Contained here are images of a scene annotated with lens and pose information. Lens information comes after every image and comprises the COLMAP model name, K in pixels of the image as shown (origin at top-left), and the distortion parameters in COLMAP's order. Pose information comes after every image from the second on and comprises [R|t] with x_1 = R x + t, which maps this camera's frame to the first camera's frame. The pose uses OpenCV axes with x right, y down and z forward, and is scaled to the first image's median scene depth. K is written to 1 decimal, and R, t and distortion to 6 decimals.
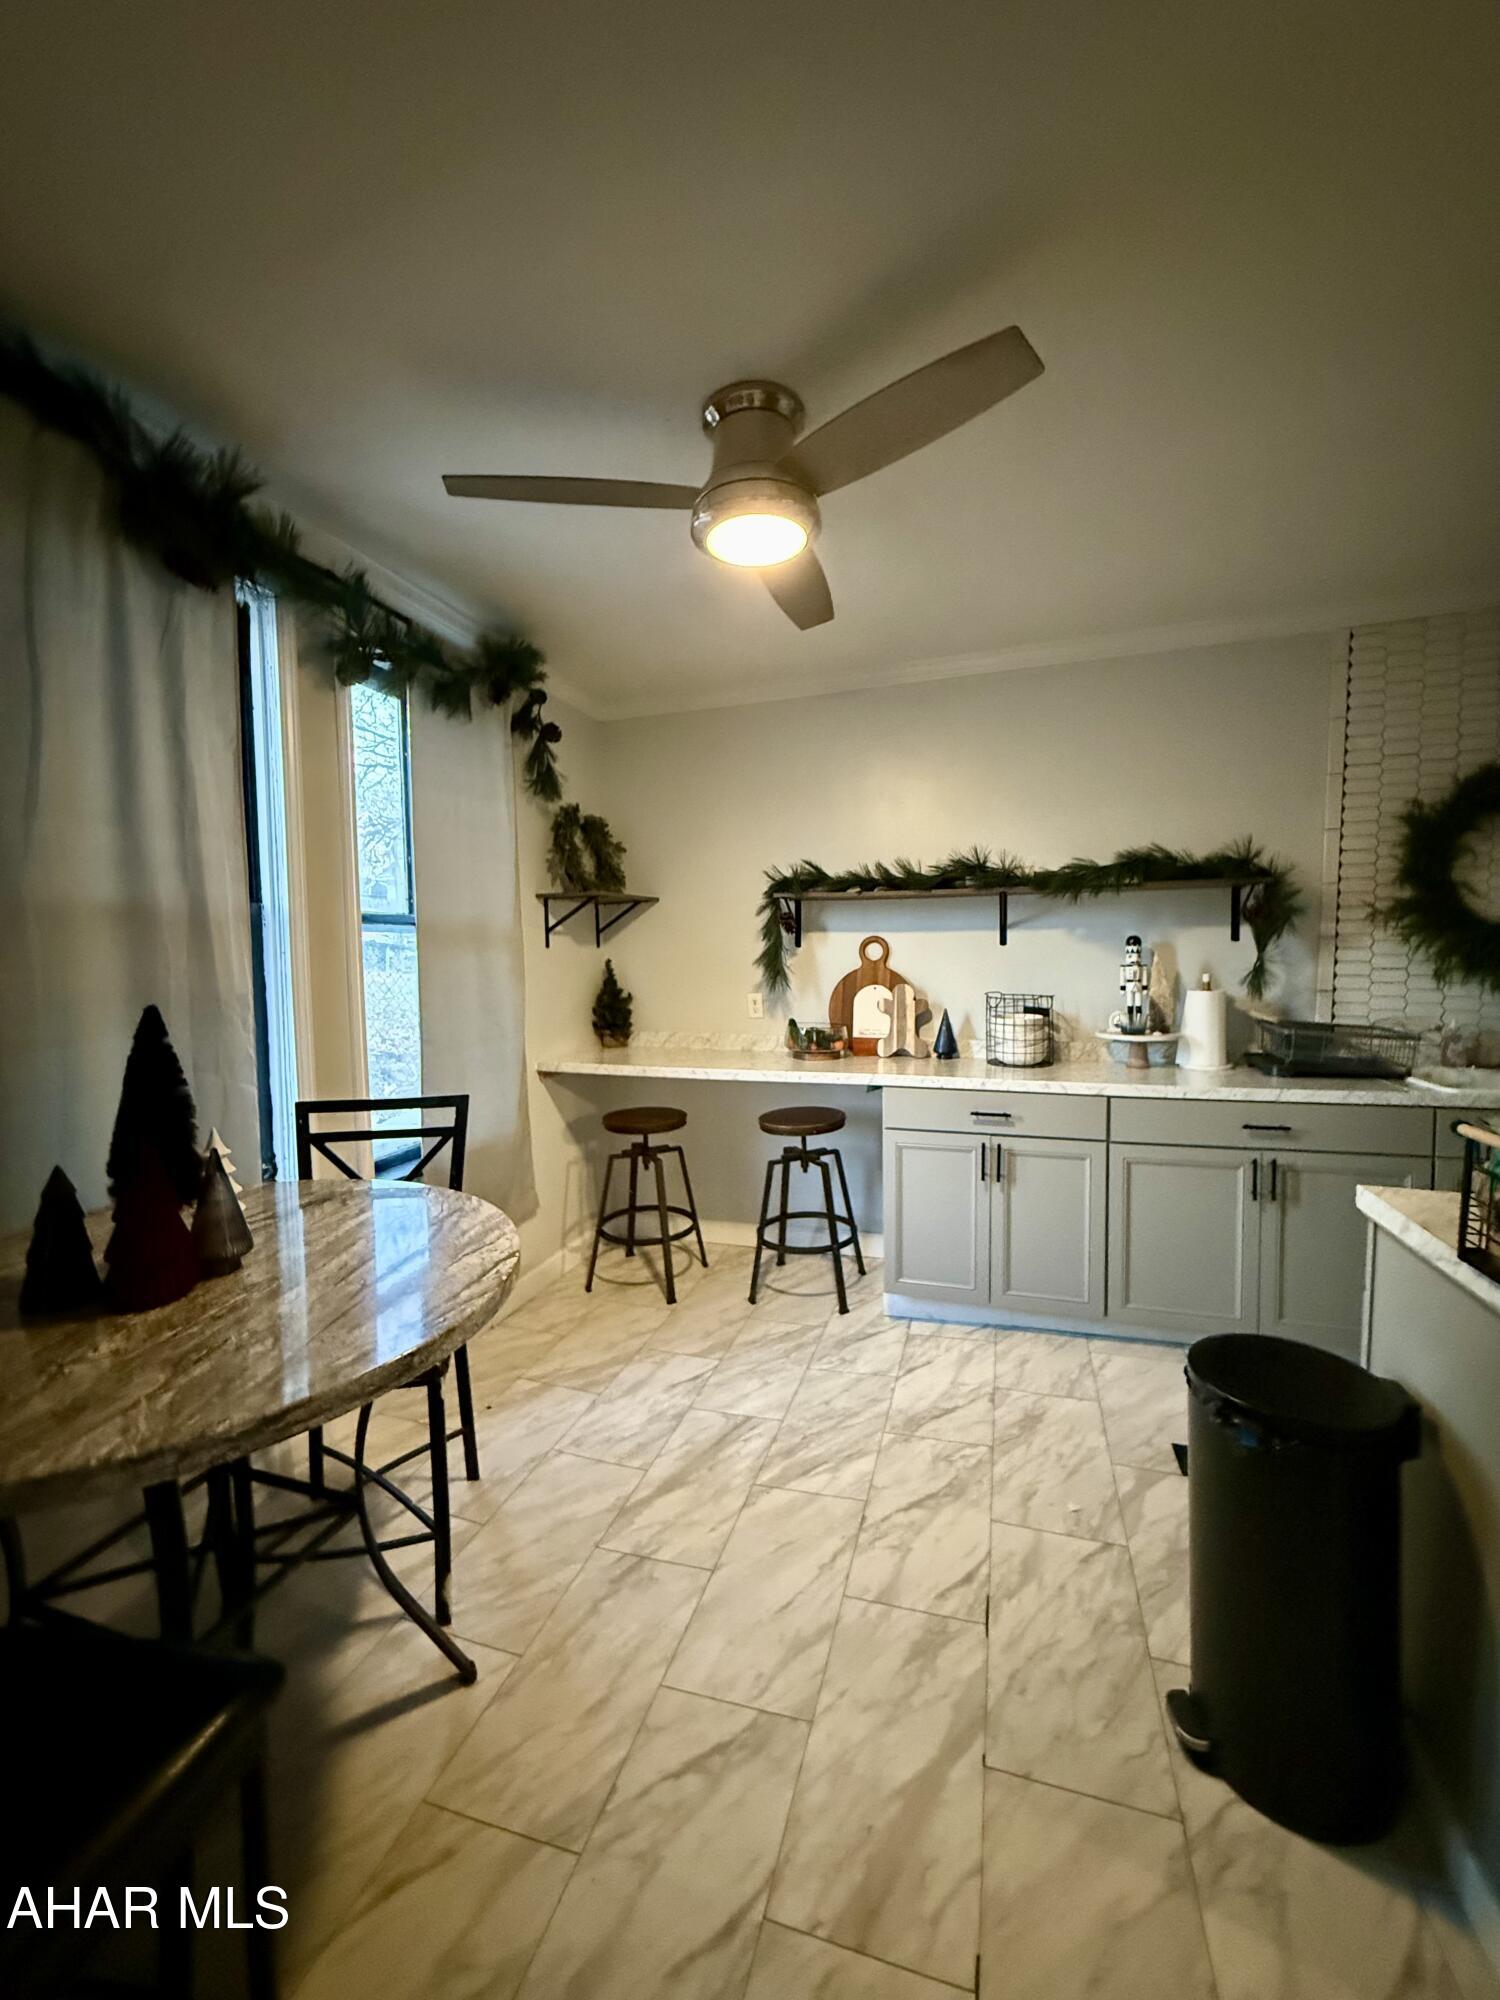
lens RADIAL K [[797.1, 0, 754.9], [0, 797.1, 995.8], [0, 0, 1]] dist [-0.001210, -0.000119]
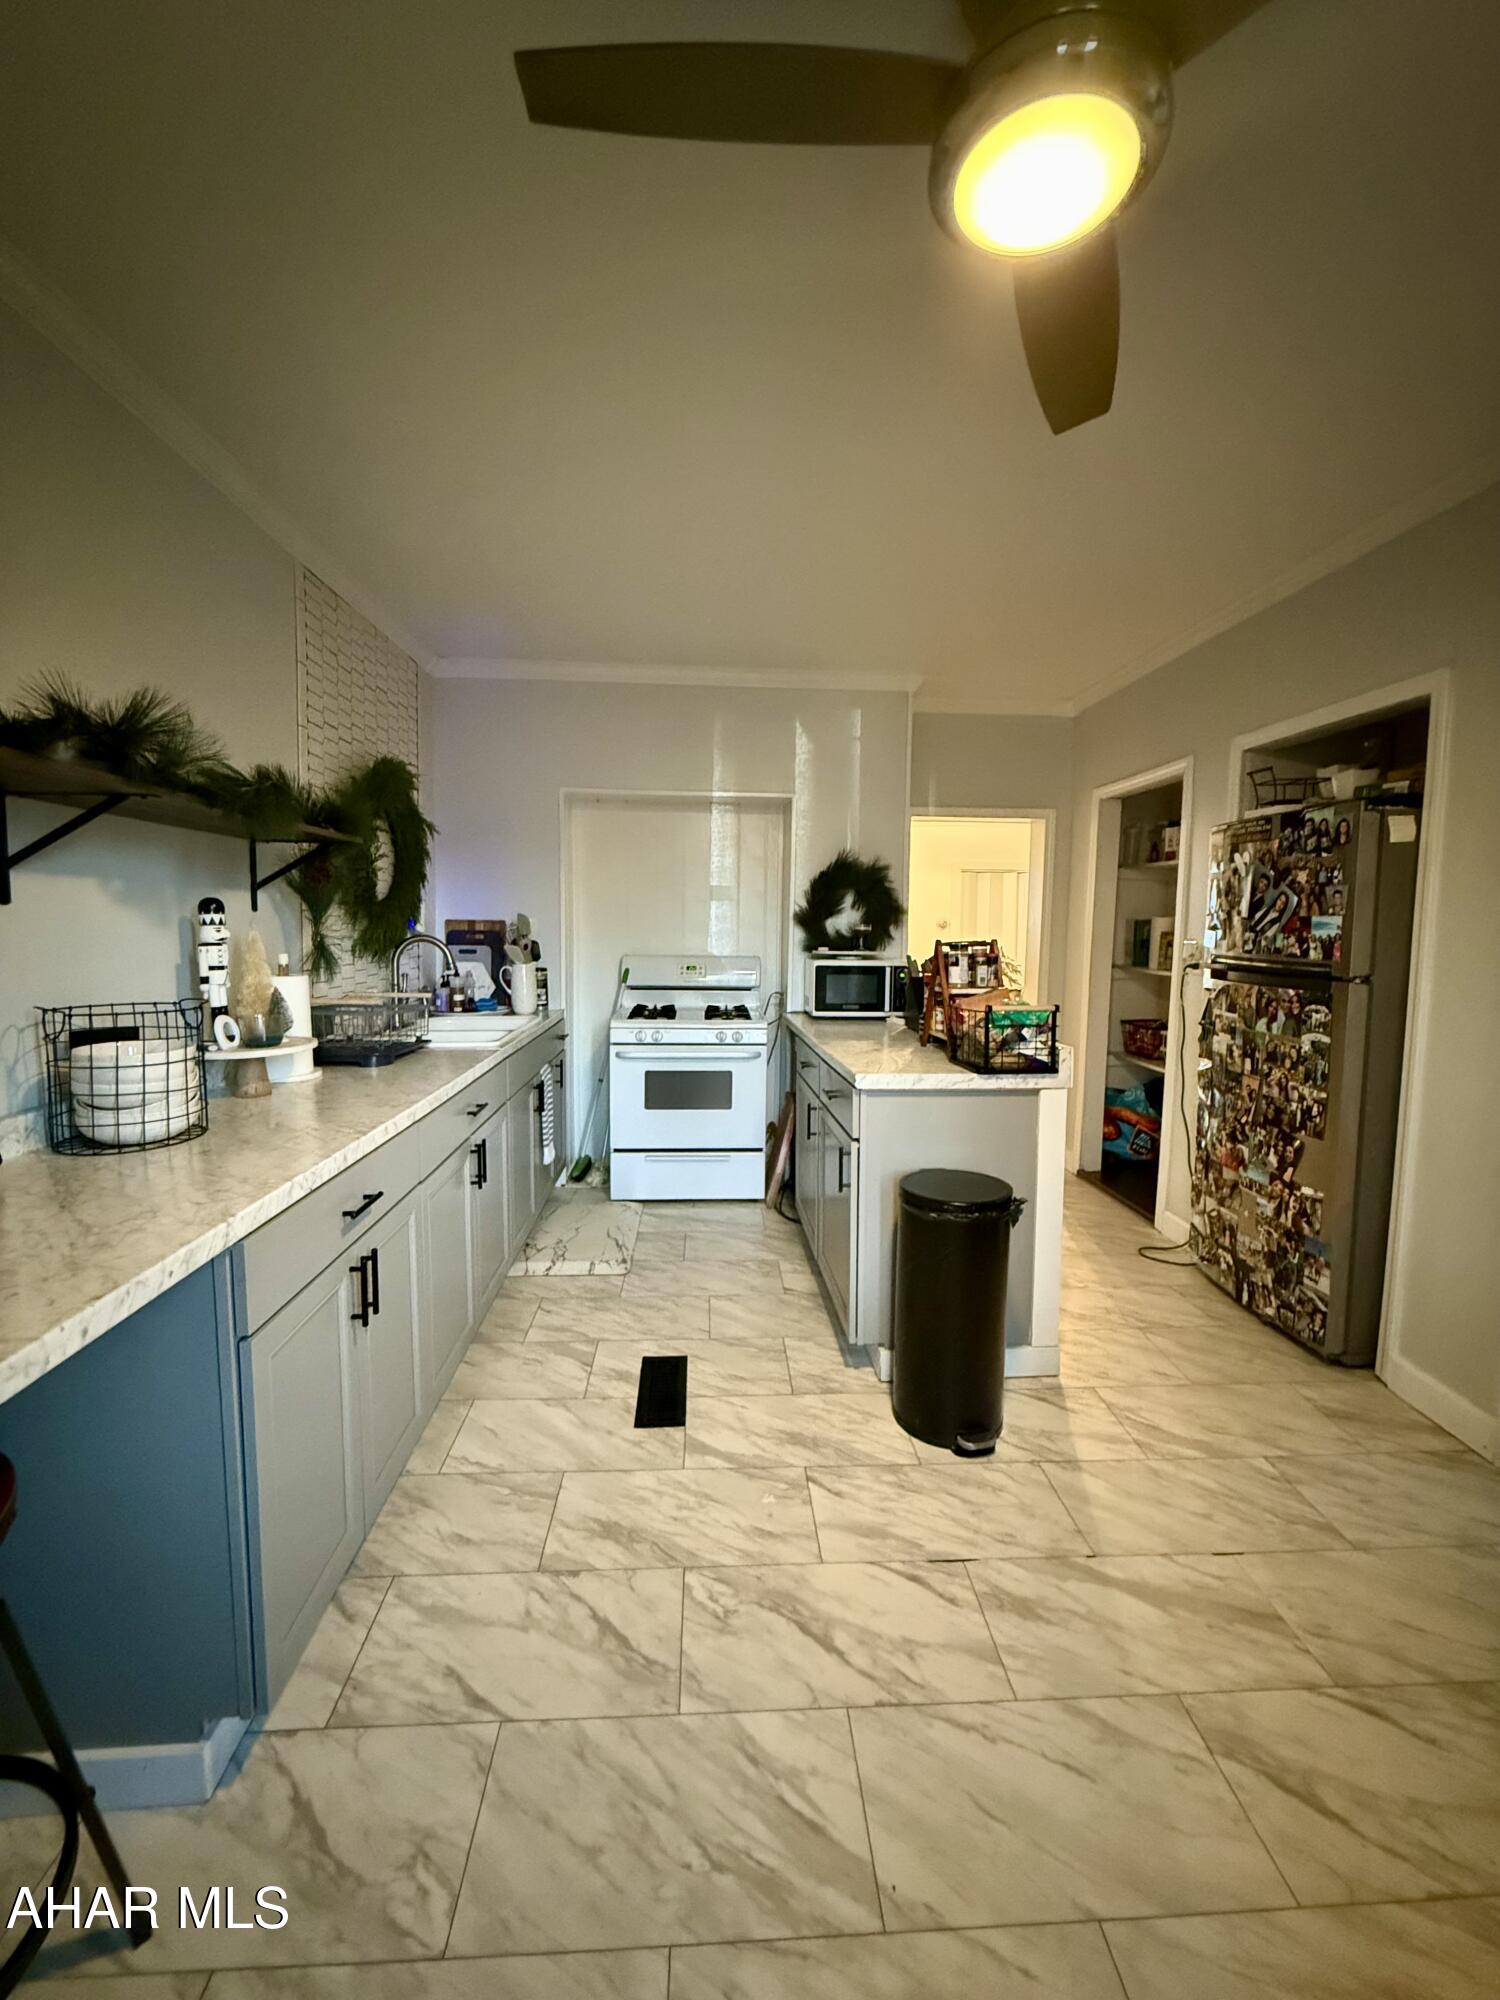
lens RADIAL K [[797.1, 0, 745.3], [0, 797.1, 996.5], [0, 0, 1]] dist [-0.001210, -0.000119]
pose [[-0.353087, -0.066305, 0.933238, -0.330418], [0.054826, 0.994305, 0.091386, -0.036623], [-0.933983, 0.083433, -0.347441, 0.967557]]
